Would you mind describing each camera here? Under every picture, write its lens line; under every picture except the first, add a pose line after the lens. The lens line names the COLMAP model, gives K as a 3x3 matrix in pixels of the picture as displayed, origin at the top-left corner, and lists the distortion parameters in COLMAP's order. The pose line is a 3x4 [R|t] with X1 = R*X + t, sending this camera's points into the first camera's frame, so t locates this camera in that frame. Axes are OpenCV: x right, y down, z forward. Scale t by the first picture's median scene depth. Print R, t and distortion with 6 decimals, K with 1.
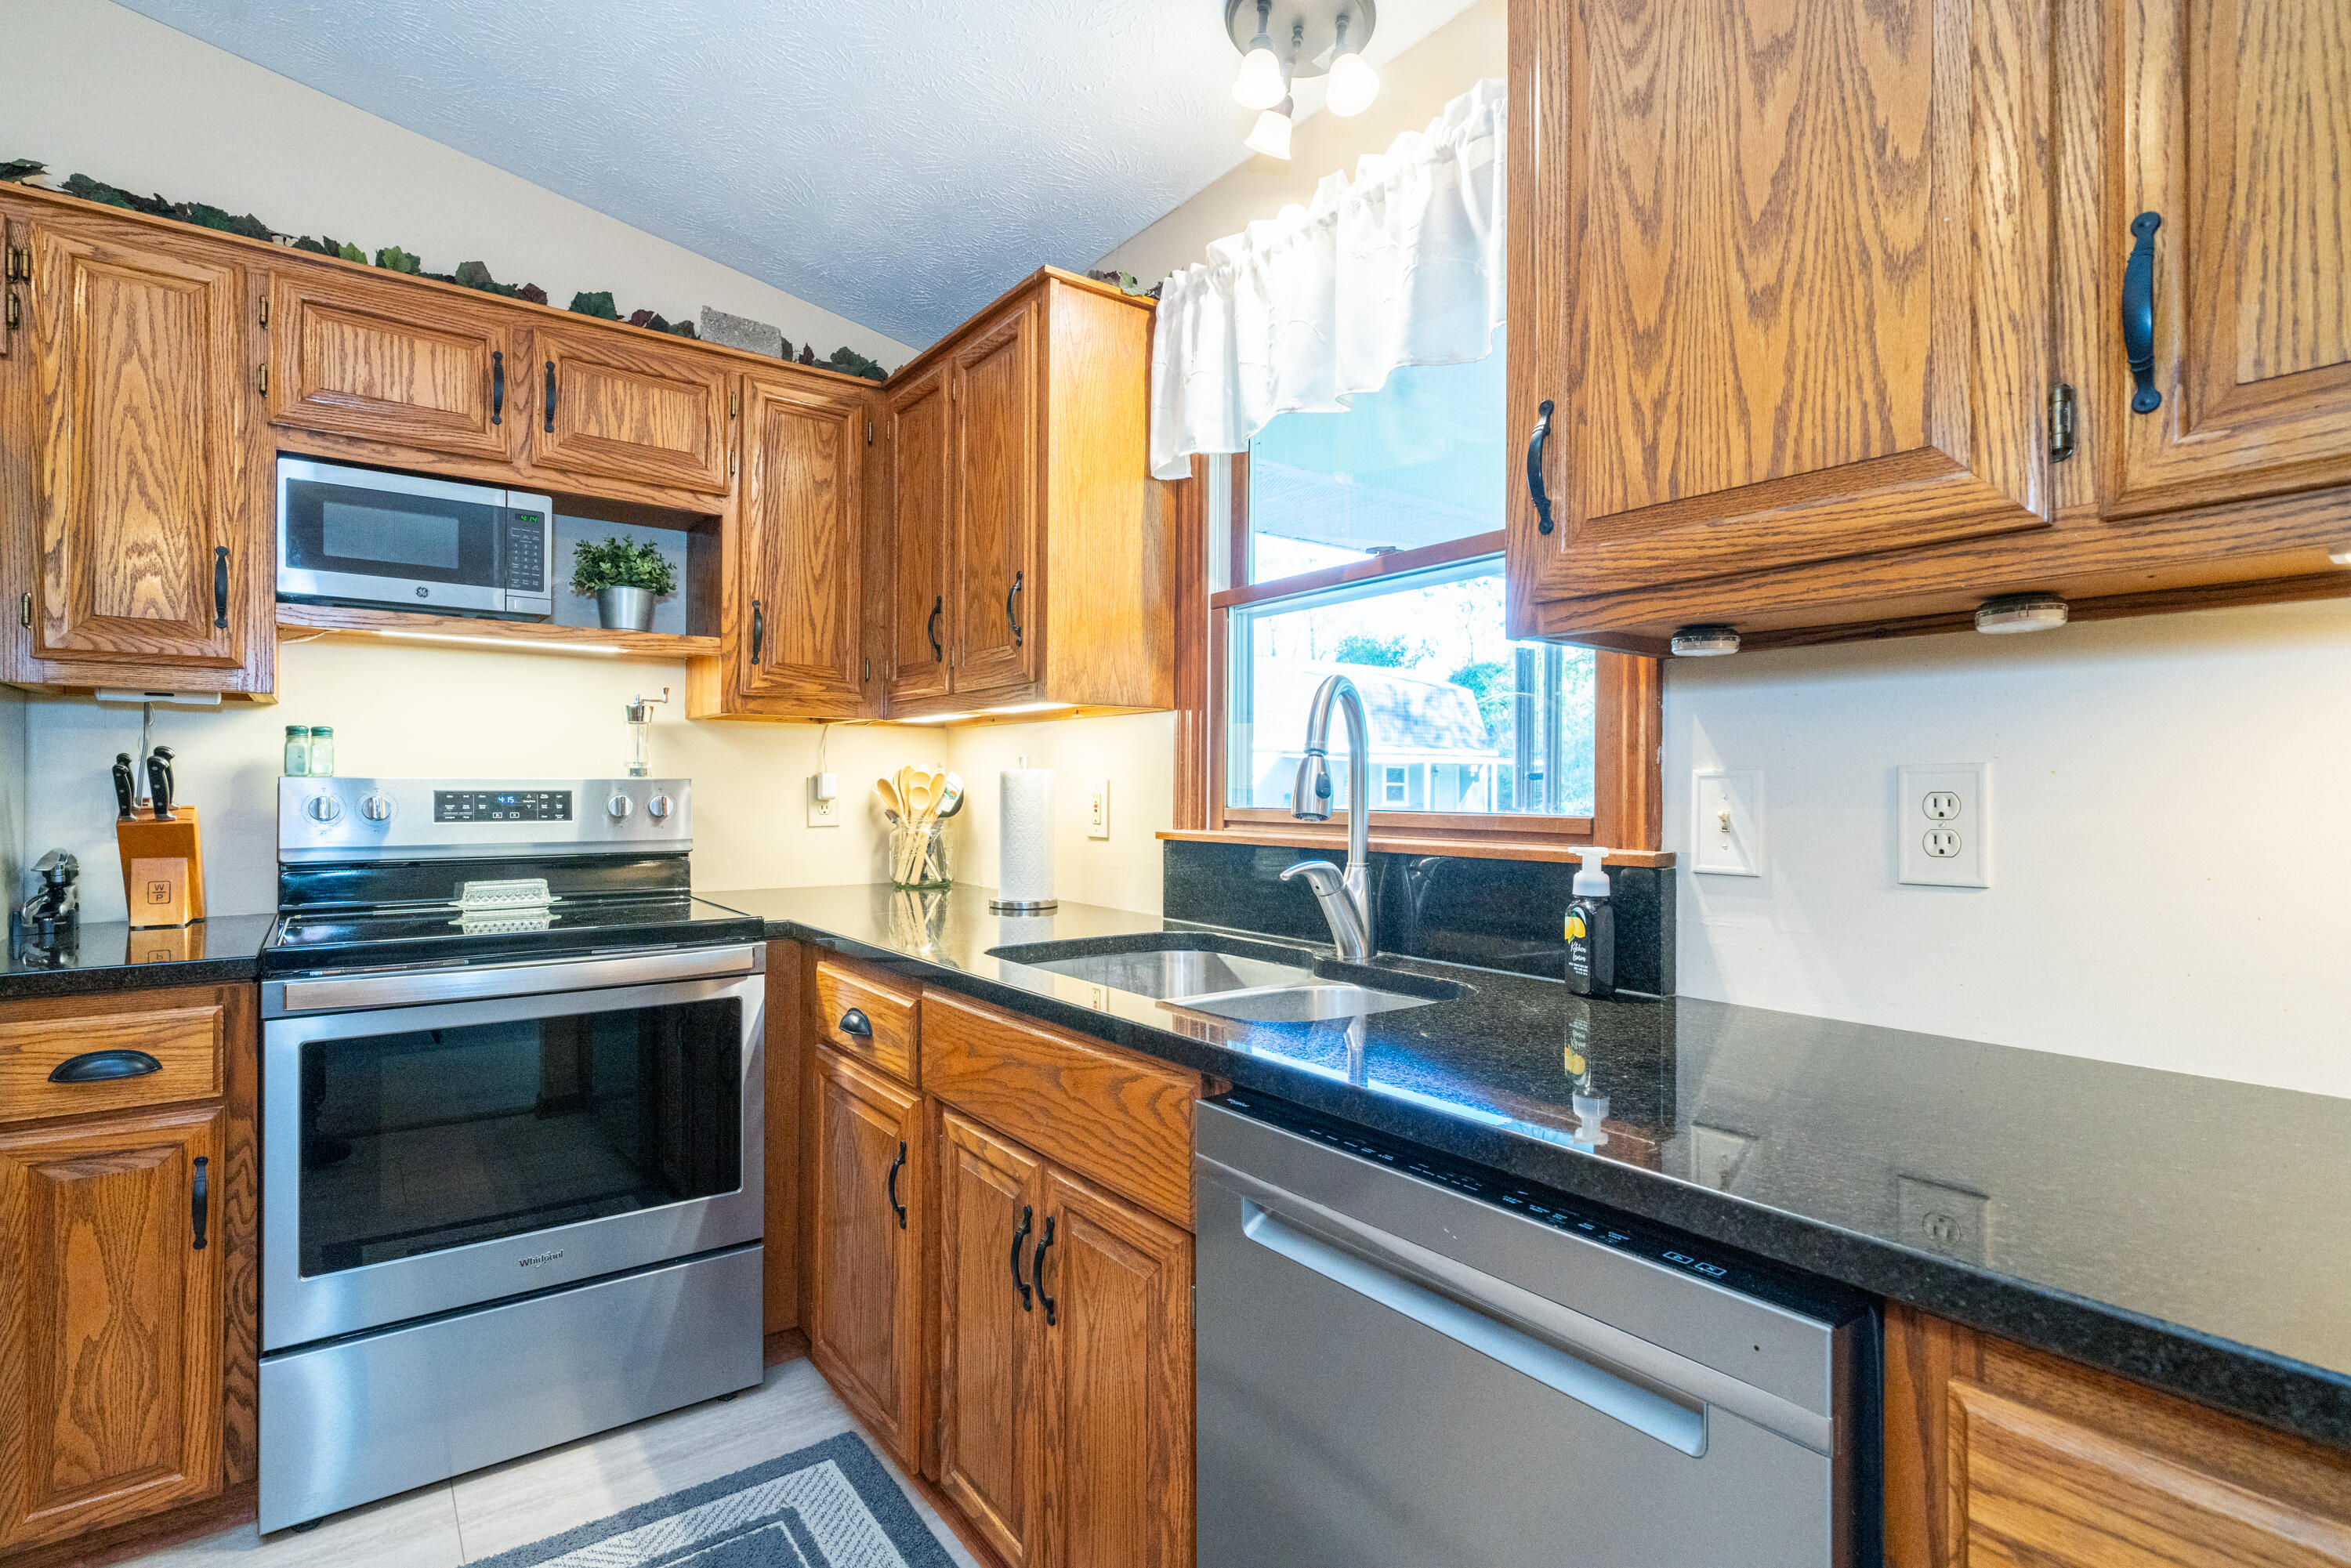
lens RADIAL K [[1121.2, 0, 1175.5], [0, 1121.2, 784.0], [0, 0, 1]] dist [-0.001062, 0.000061]
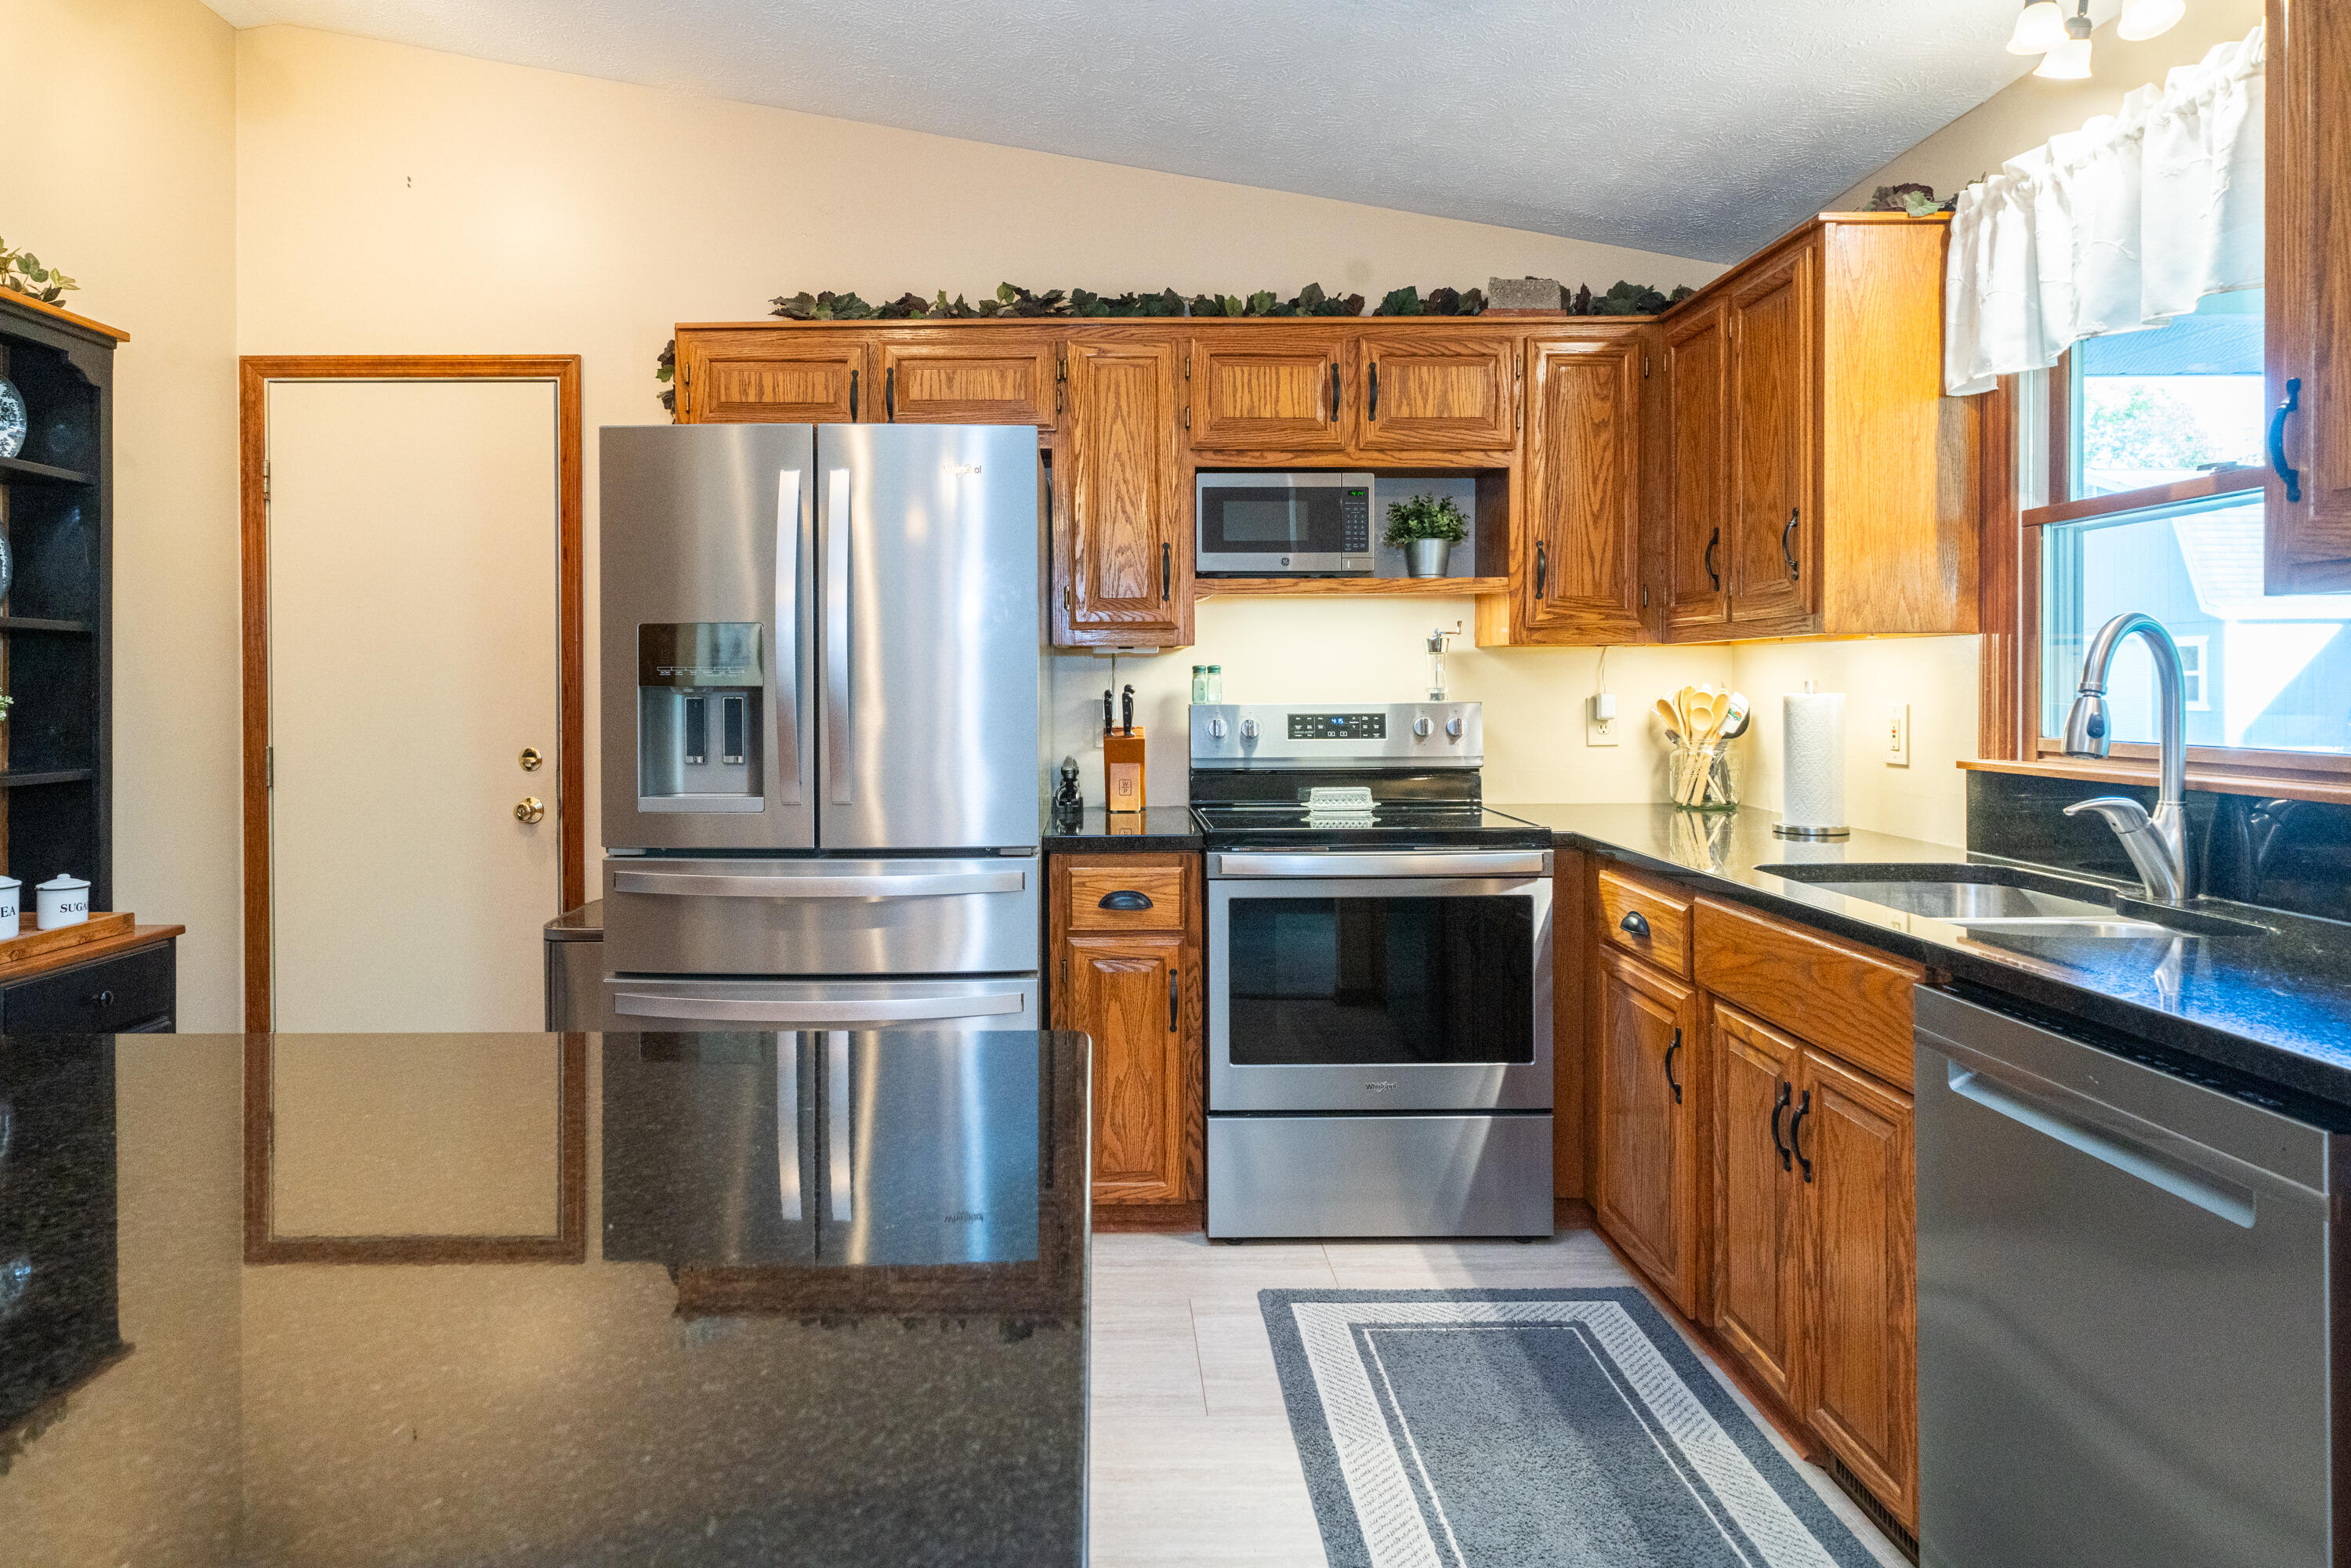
lens RADIAL K [[1400.8, 0, 1086.9], [0, 1400.8, 703.7], [0, 0, 1]] dist [0.003150, -0.000453]
pose [[0.794838, -0.000729, -0.606822, 0.129292], [0.012258, 0.999815, 0.014854, -0.036340], [0.606698, -0.019245, 0.794699, -0.441425]]
